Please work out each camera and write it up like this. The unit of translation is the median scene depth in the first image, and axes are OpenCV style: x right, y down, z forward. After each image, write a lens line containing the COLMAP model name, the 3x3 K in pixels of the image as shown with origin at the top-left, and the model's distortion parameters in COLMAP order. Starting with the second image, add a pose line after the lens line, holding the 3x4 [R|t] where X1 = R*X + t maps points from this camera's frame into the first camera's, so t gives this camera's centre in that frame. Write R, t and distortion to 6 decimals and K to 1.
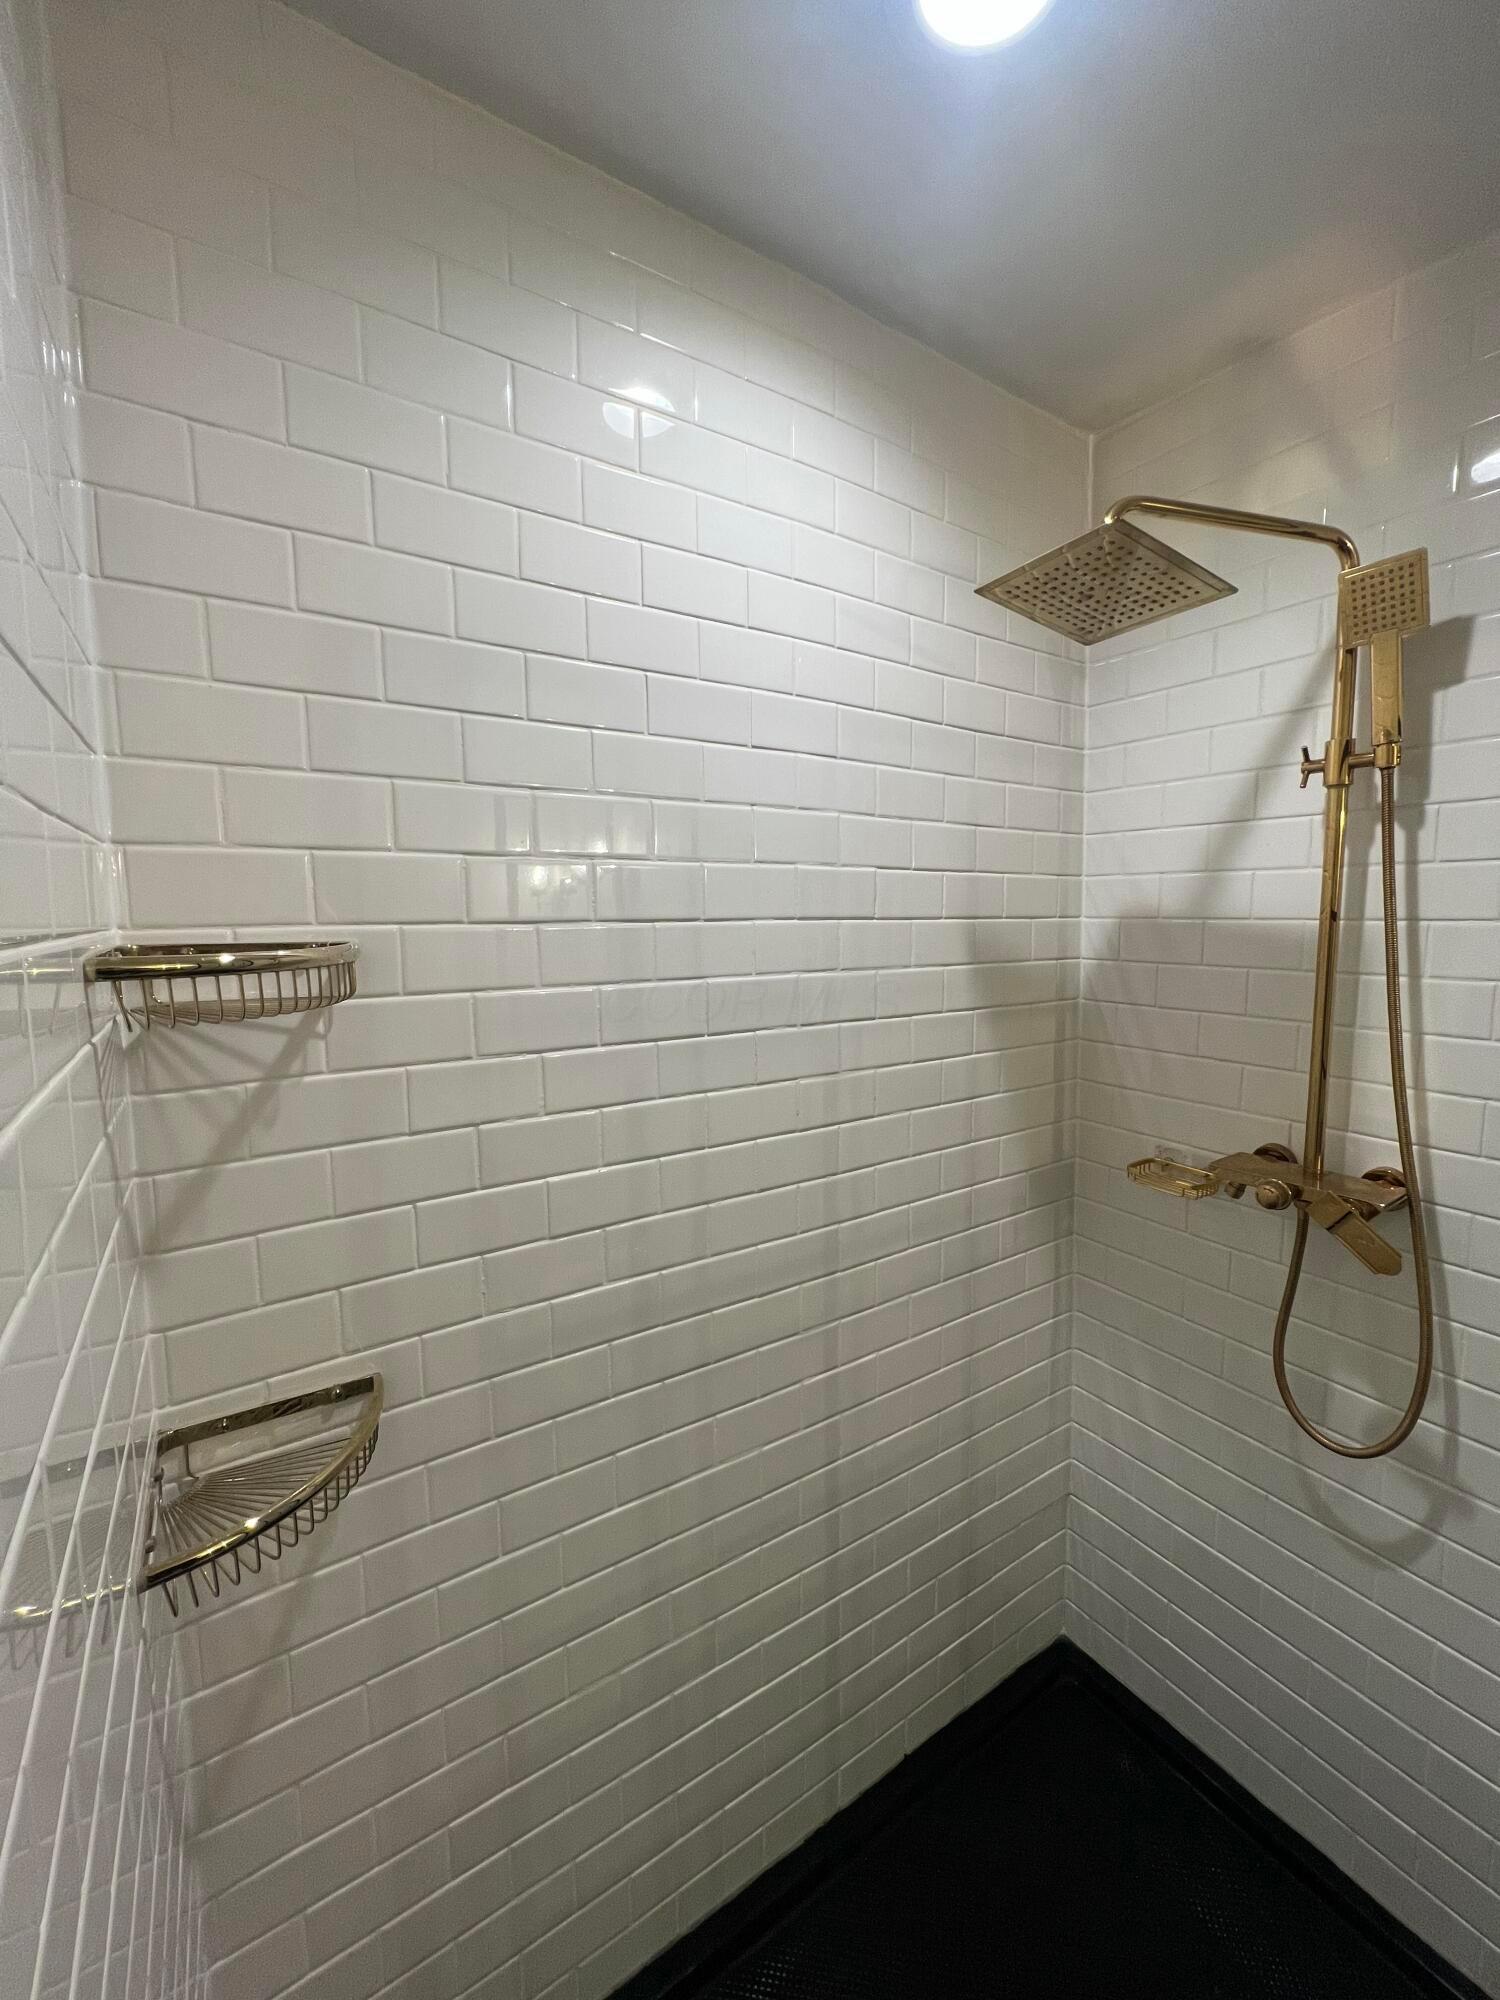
lens RADIAL K [[811.1, 0, 745.3], [0, 811.1, 987.6], [0, 0, 1]] dist [-0.000991, -0.000010]
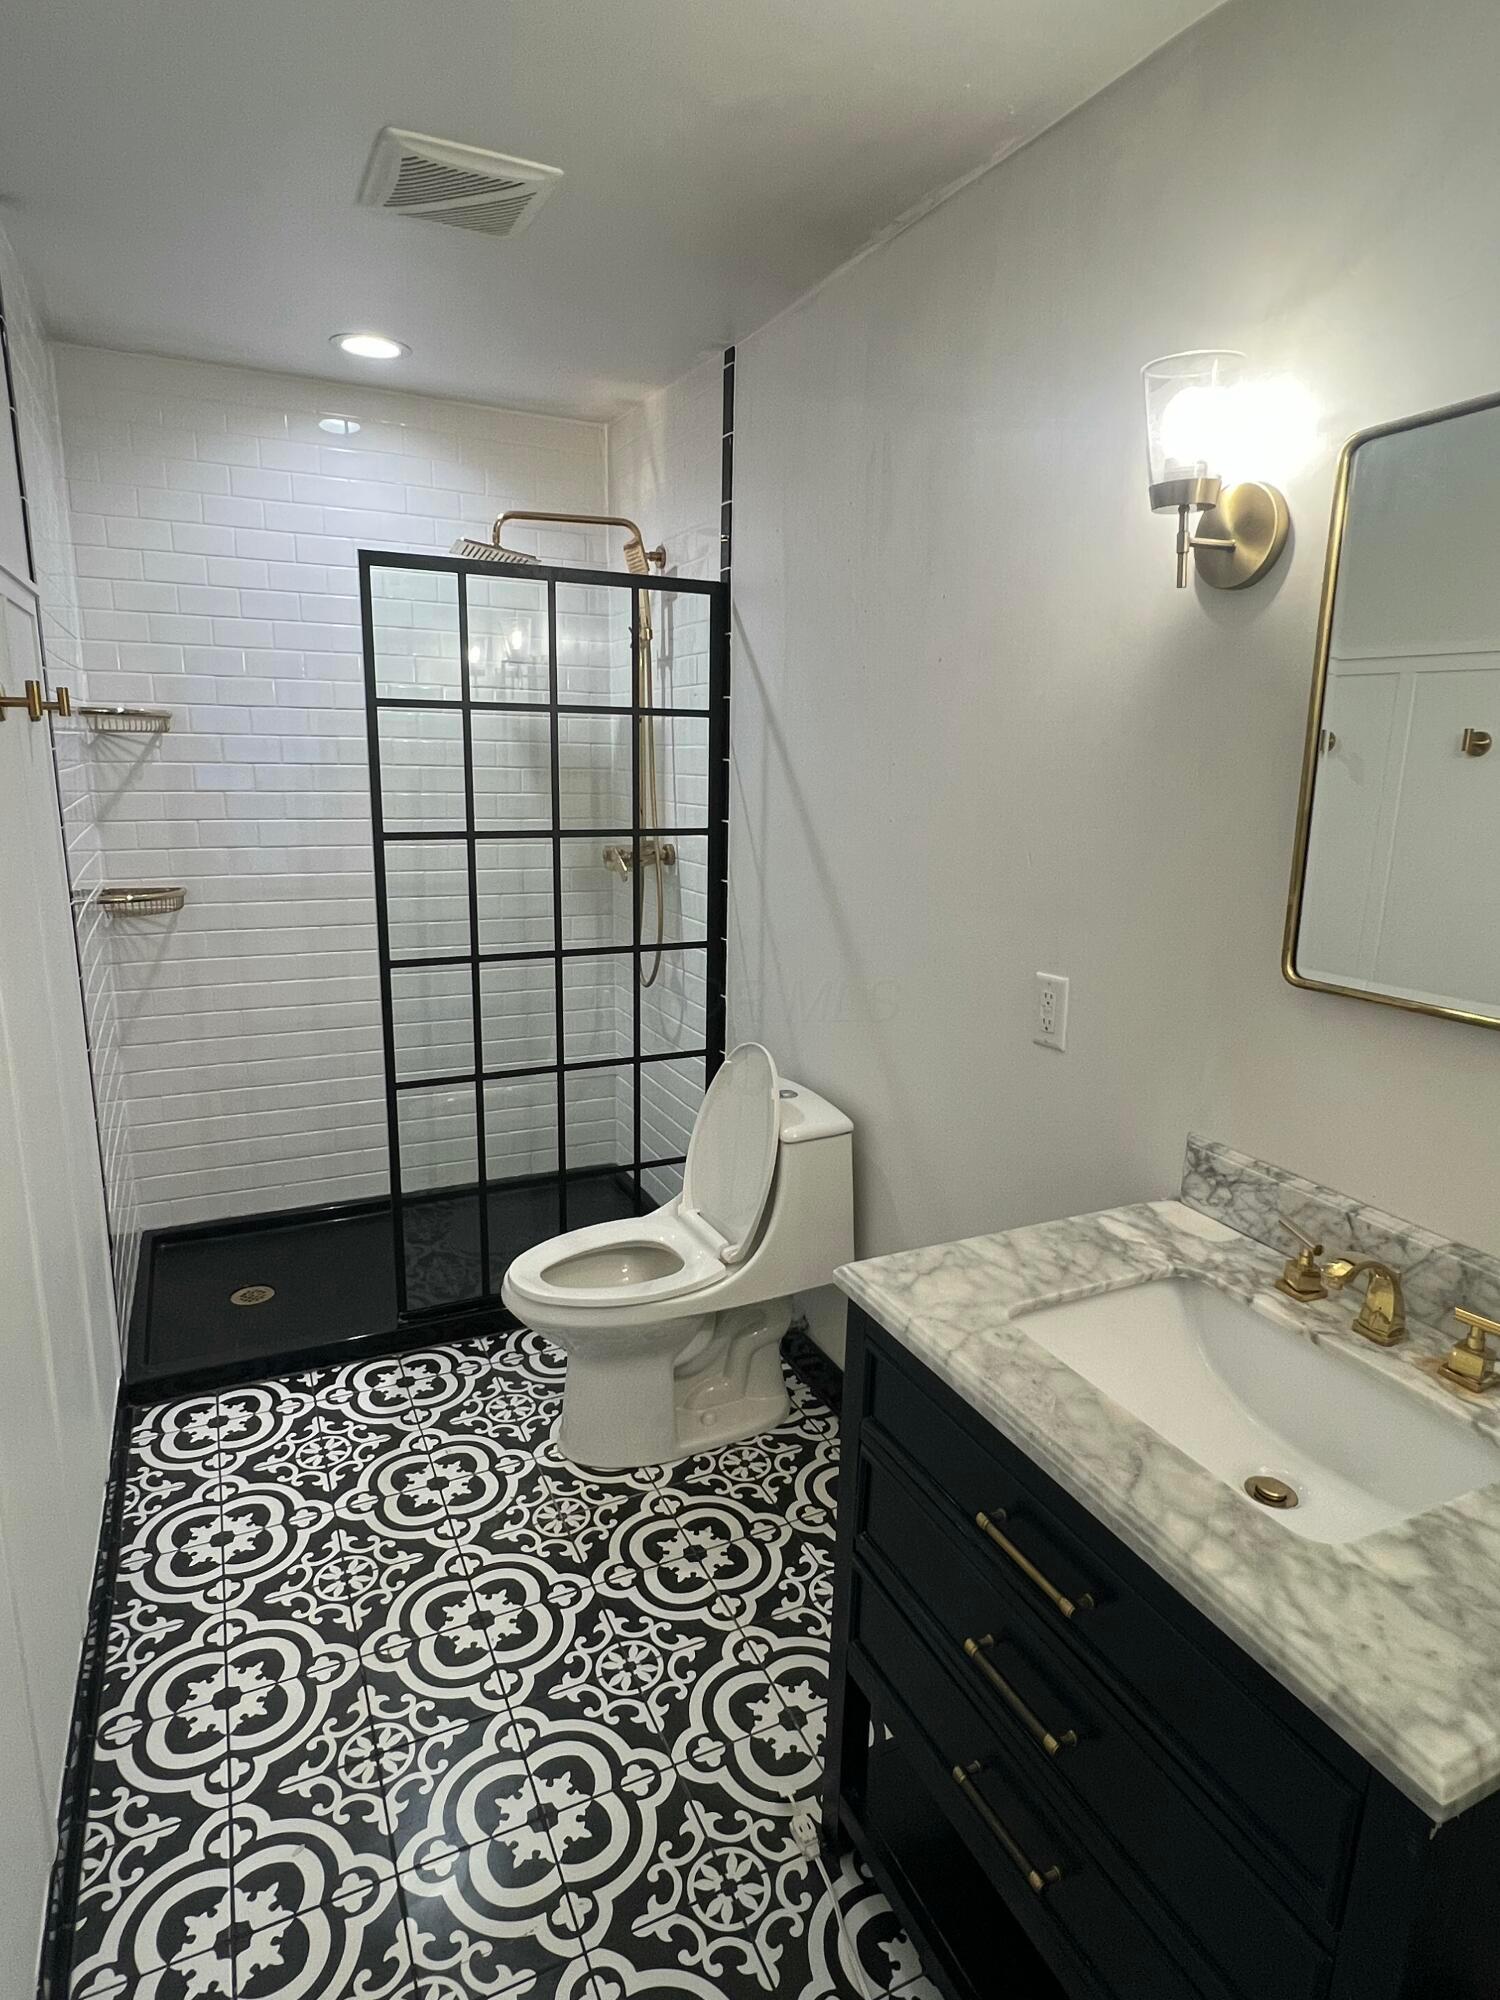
lens RADIAL K [[1156.7, 0, 758.9], [0, 1156.7, 1001.4], [0, 0, 1]] dist [-0.014526, 0.002326]
pose [[0.989651, 0.053781, -0.133032, 1.966543], [-0.038958, 0.992987, 0.111617, 0.393527], [0.138102, -0.105279, 0.984807, -2.515268]]
